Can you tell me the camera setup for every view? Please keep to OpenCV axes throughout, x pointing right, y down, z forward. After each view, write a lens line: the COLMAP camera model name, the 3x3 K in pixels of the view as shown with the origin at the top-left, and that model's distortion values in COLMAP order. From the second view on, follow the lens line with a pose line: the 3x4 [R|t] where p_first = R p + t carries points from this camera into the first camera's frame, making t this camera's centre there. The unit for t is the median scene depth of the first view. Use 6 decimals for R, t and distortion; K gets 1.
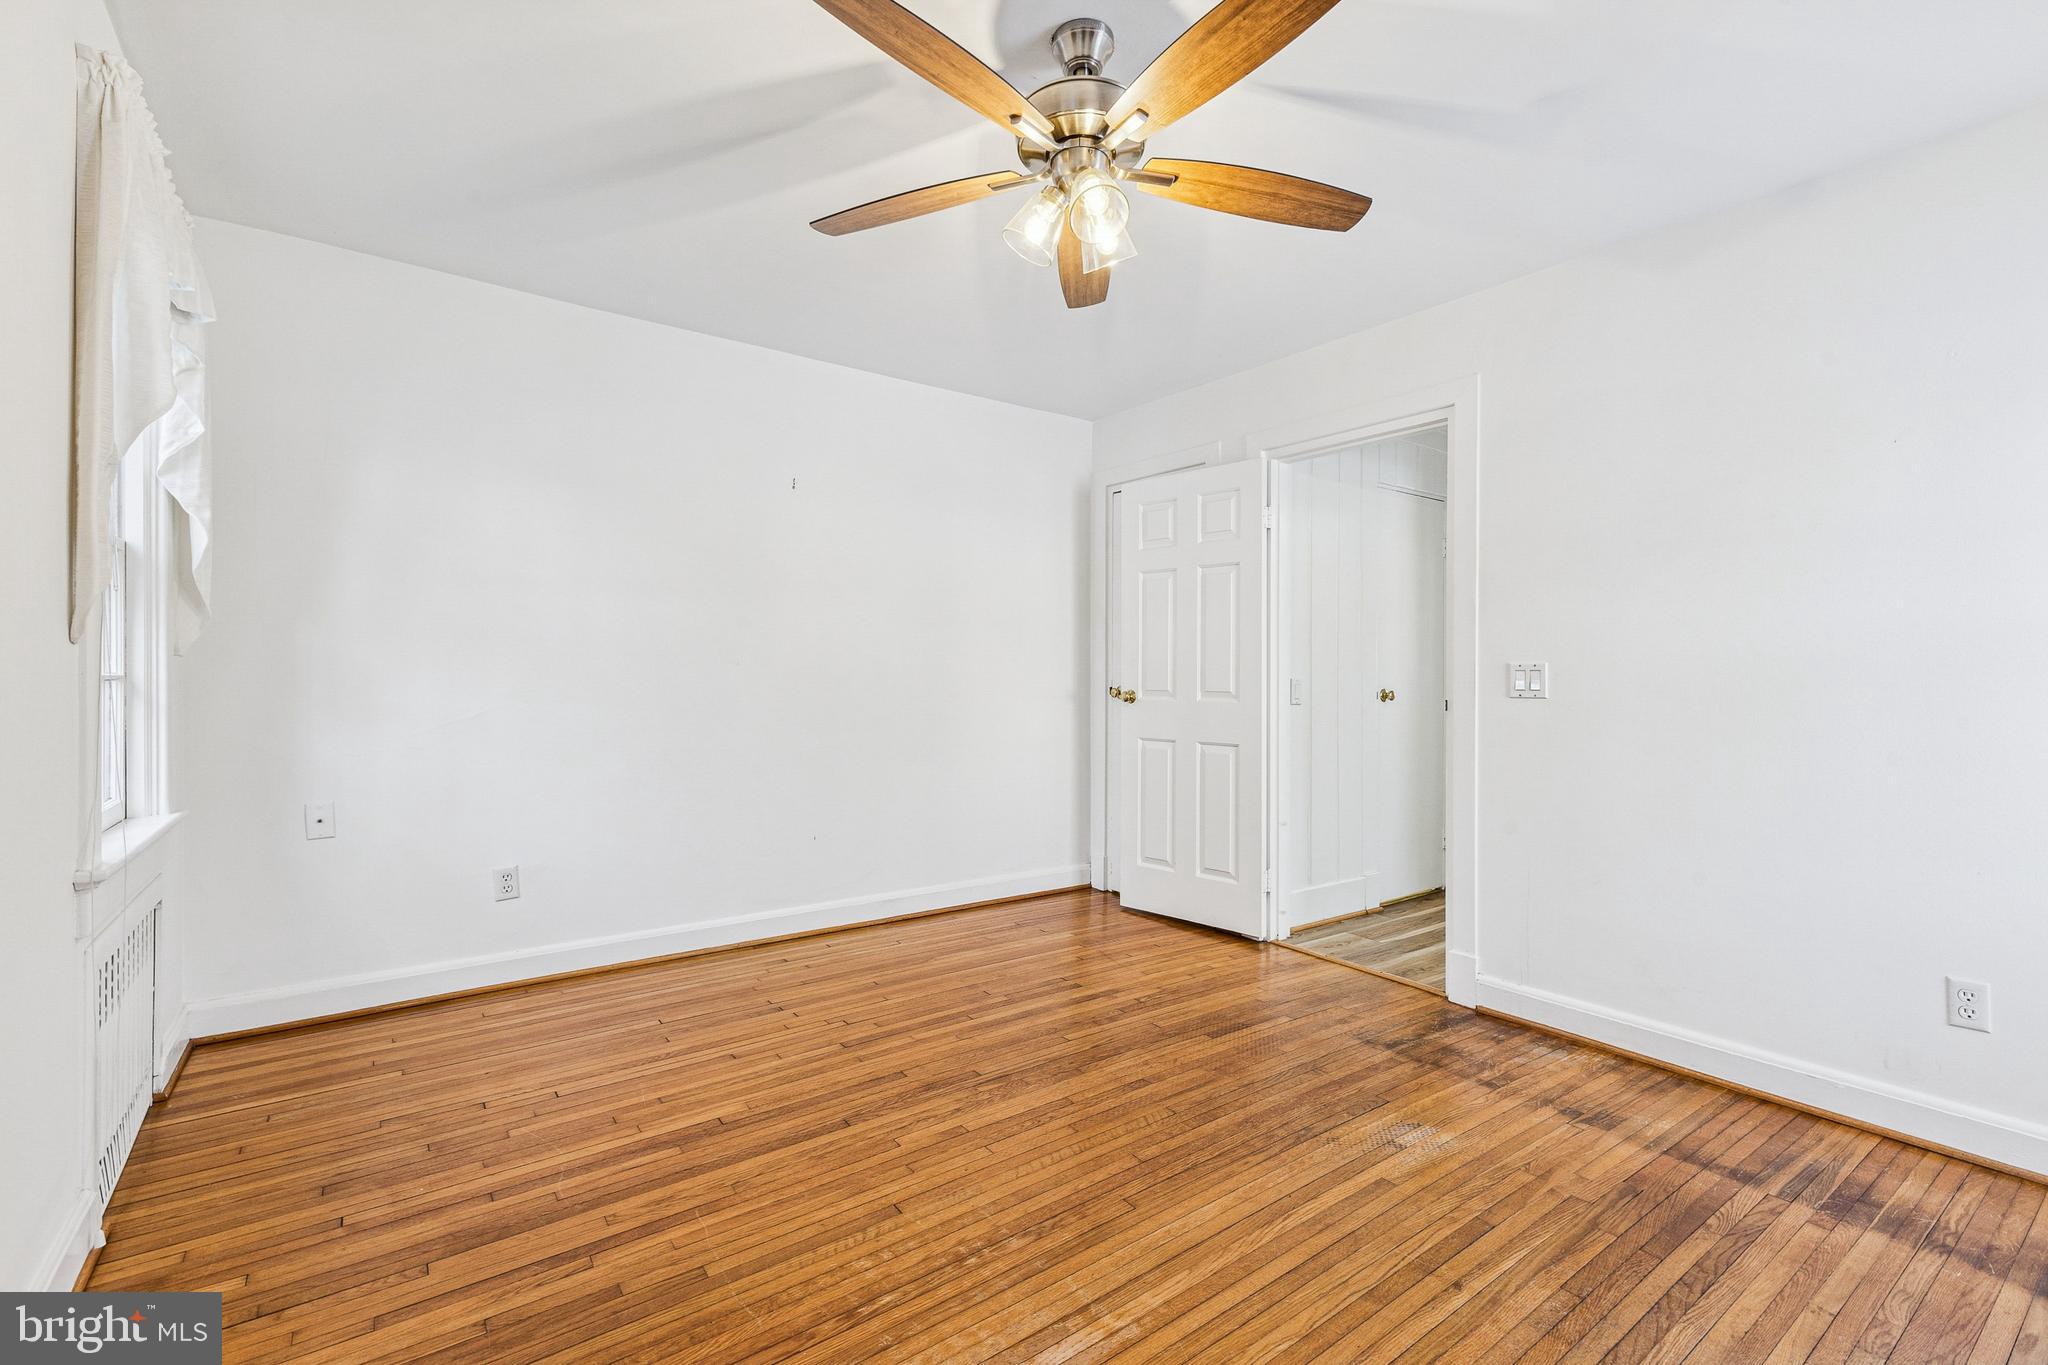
lens RADIAL K [[888.4, 0, 1023.9], [0, 888.4, 679.0], [0, 0, 1]] dist [0.013452, -0.000264]
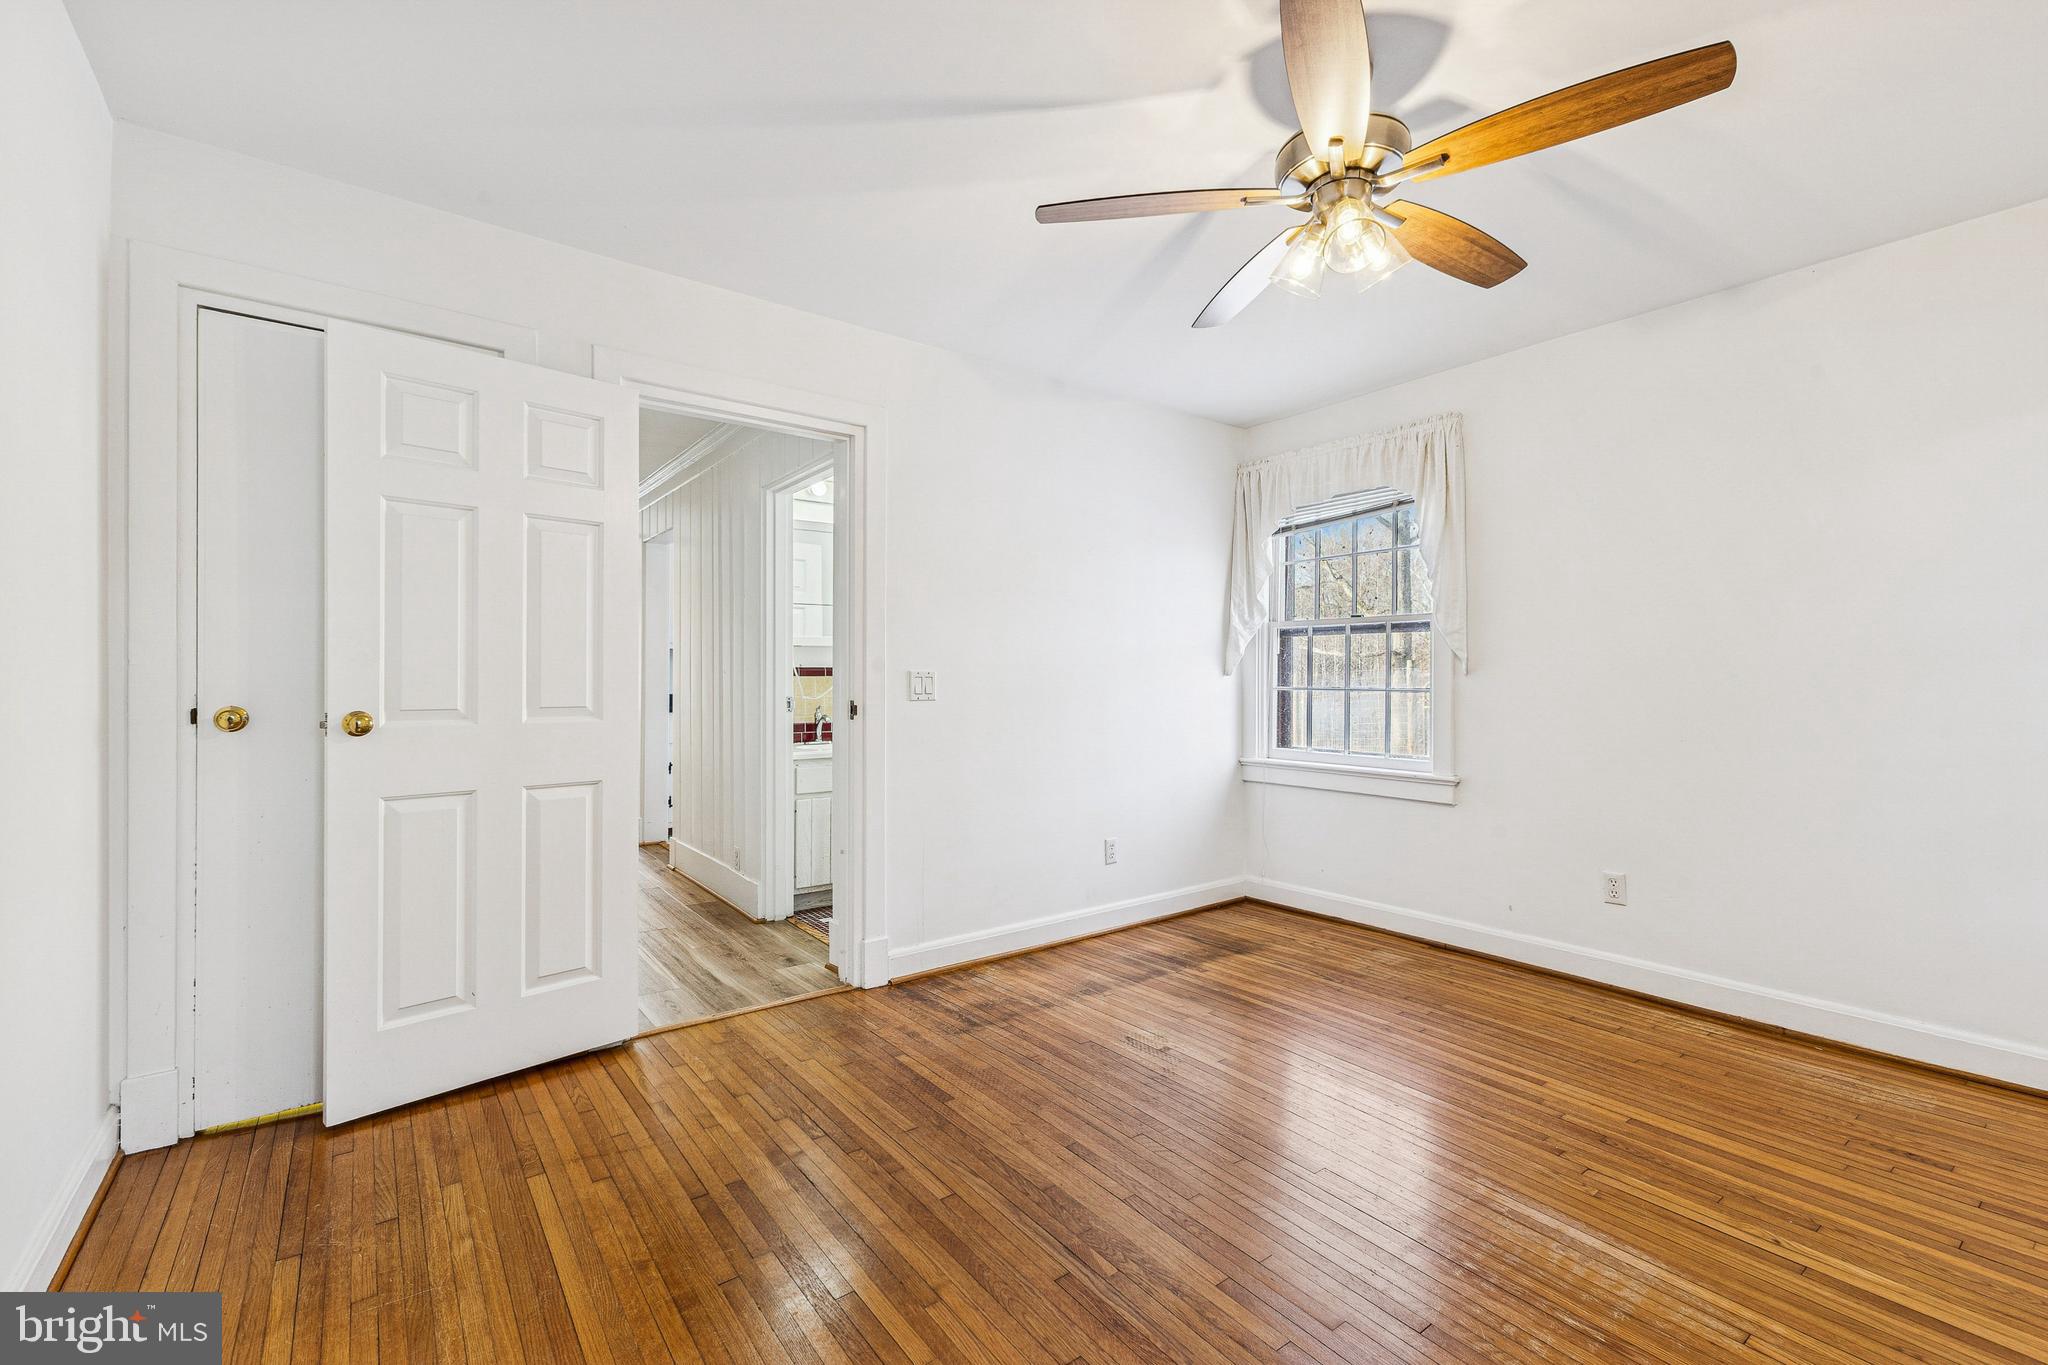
lens RADIAL K [[888.4, 0, 1023.9], [0, 888.4, 679.0], [0, 0, 1]] dist [0.013452, -0.000264]
pose [[-0.014949, -0.004287, 0.999879, -0.654706], [0.003335, 0.999985, 0.004337, -0.012502], [-0.999883, 0.003400, -0.014934, 0.933555]]
